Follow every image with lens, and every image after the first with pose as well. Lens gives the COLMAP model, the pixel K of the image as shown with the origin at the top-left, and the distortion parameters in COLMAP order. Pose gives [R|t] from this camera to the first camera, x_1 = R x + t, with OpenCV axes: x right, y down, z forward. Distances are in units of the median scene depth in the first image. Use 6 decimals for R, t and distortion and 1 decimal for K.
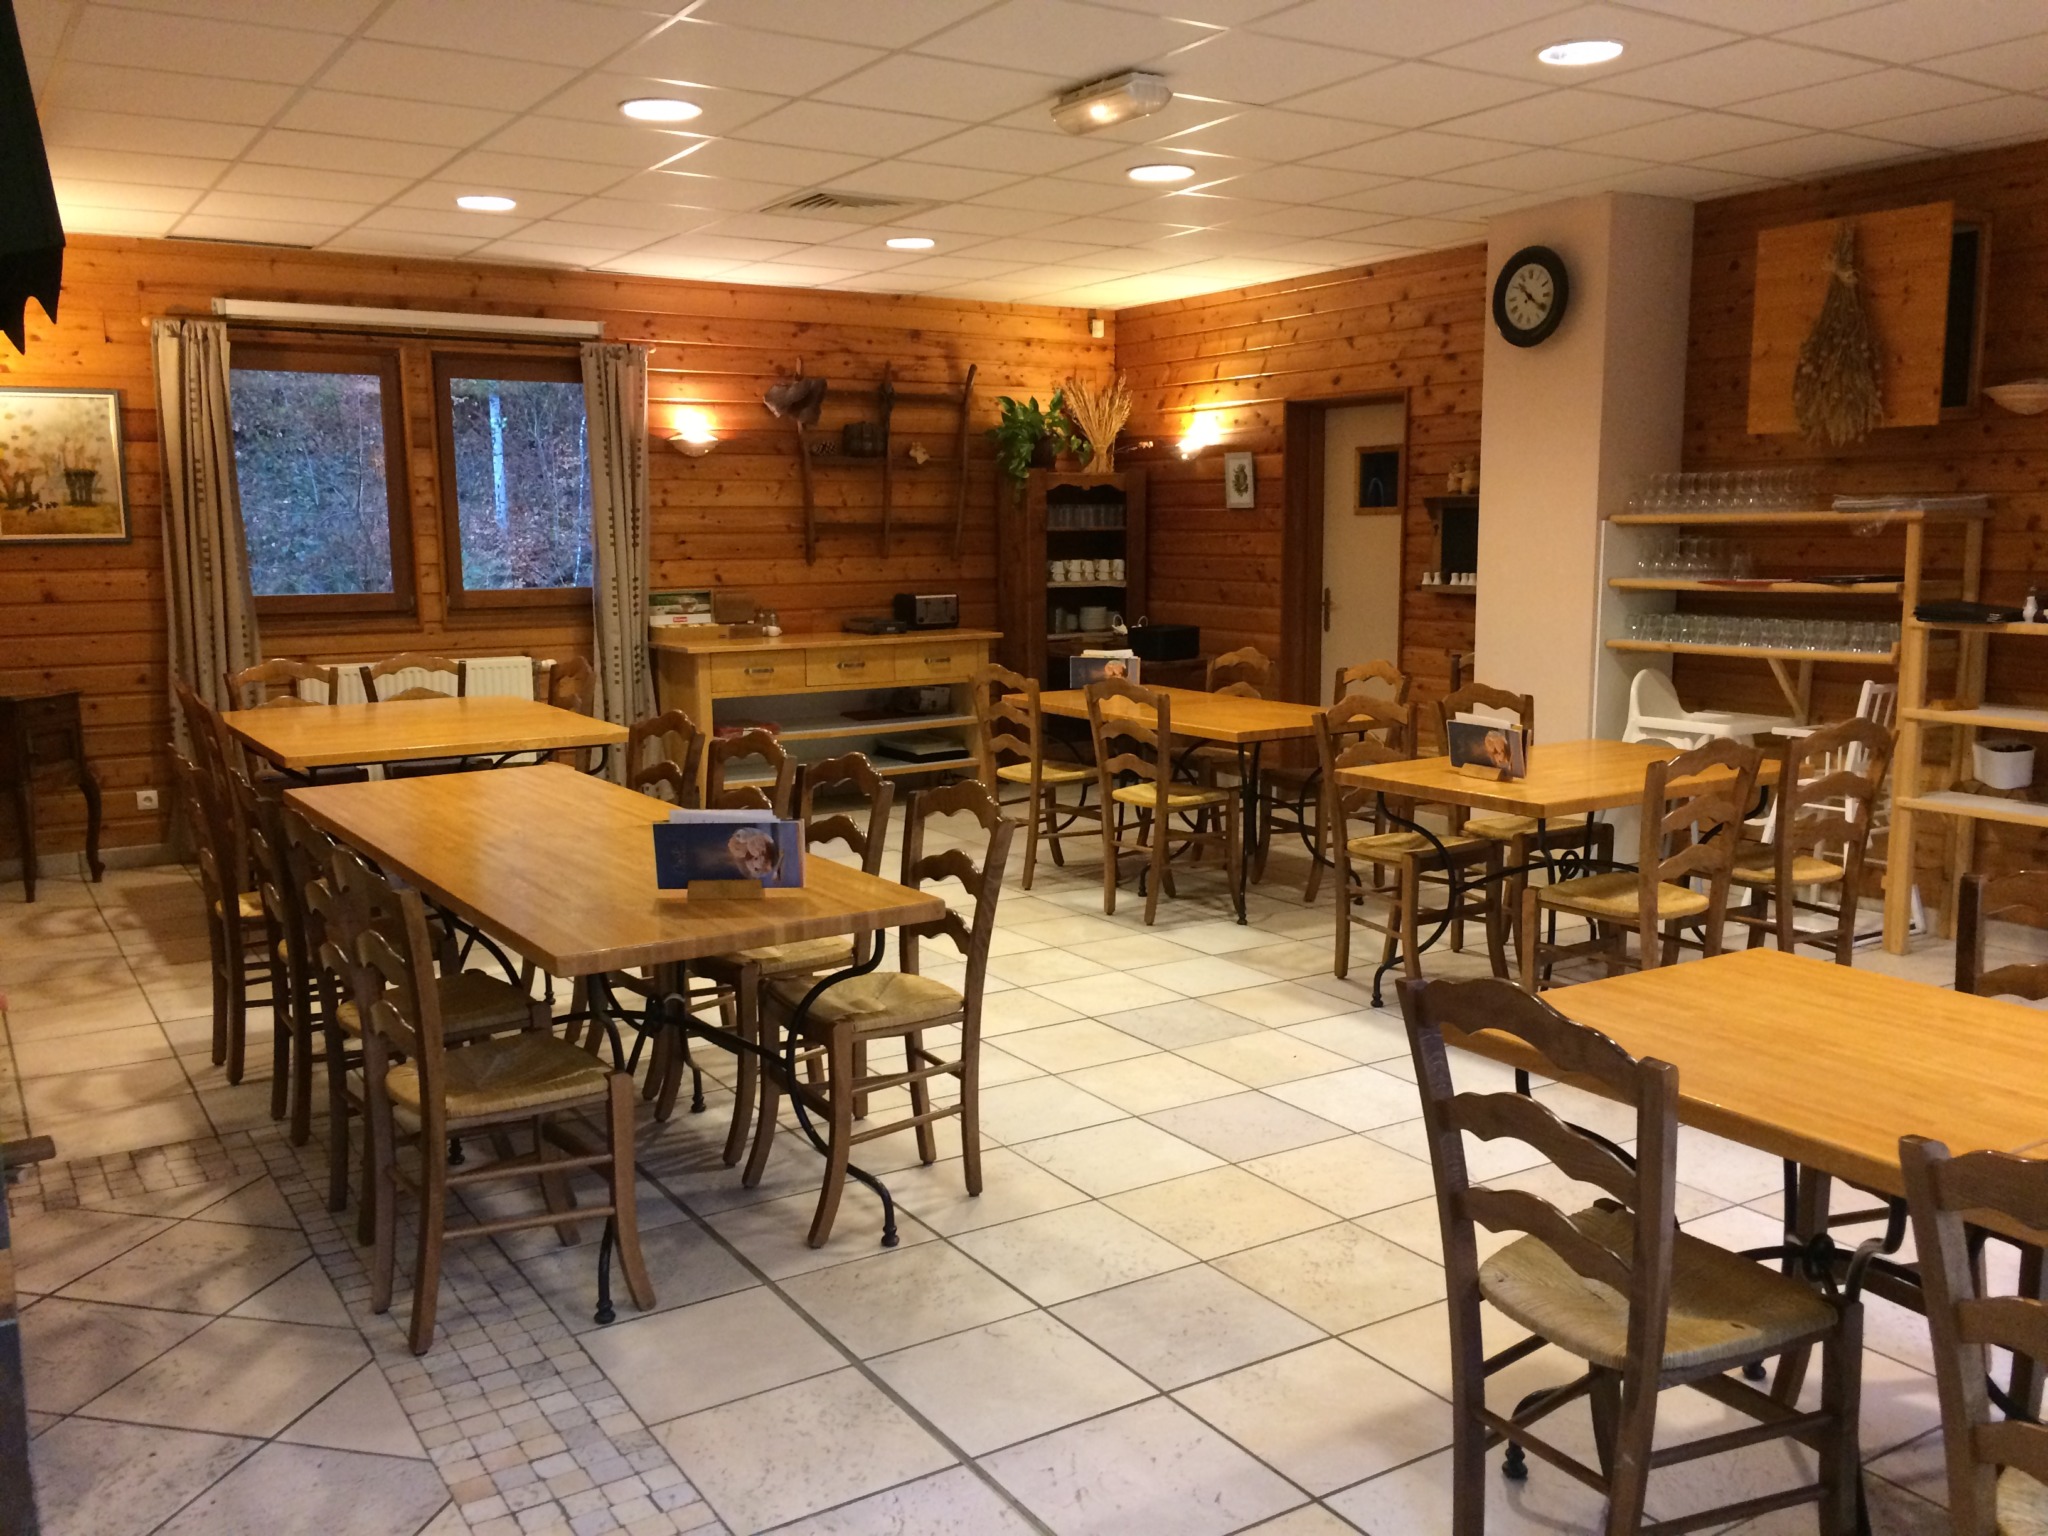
lens RADIAL K [[1744.8, 0, 1024.0], [0, 1744.8, 768.0], [0, 0, 1]] dist [0.085529, -0.110064]
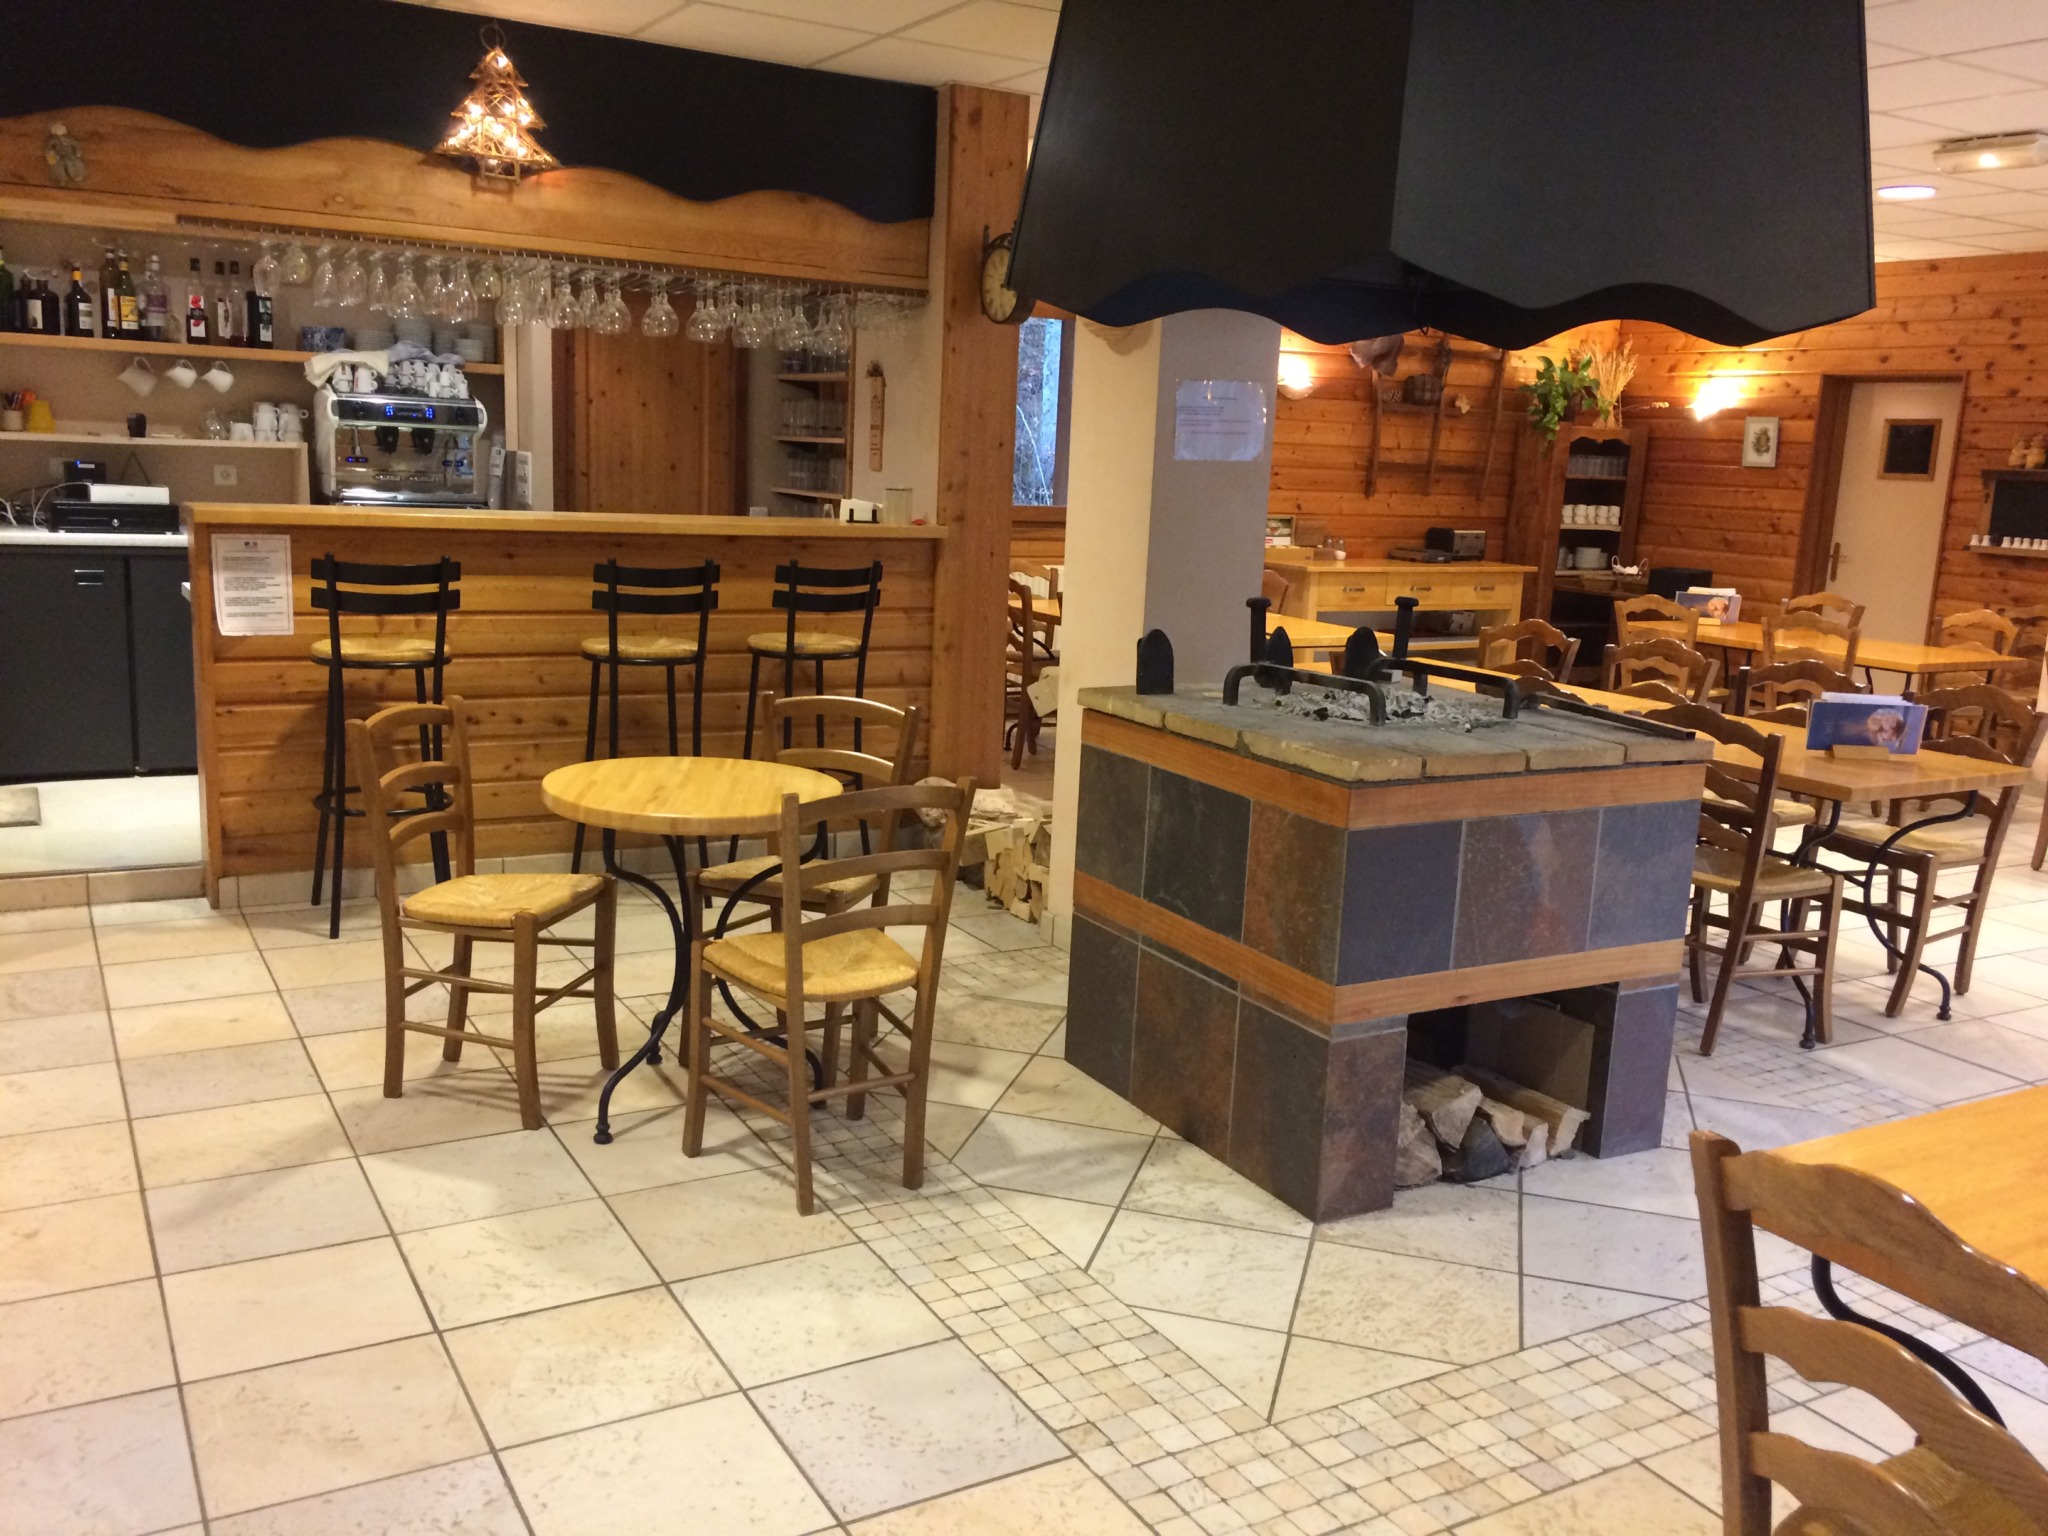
lens RADIAL K [[1744.8, 0, 1024.0], [0, 1744.8, 768.0], [0, 0, 1]] dist [0.085529, -0.110064]
pose [[0.997676, 0.060179, -0.031950, -0.305334], [-0.058788, 0.997352, 0.042814, 0.023763], [0.034442, -0.040836, 0.998572, -0.159235]]
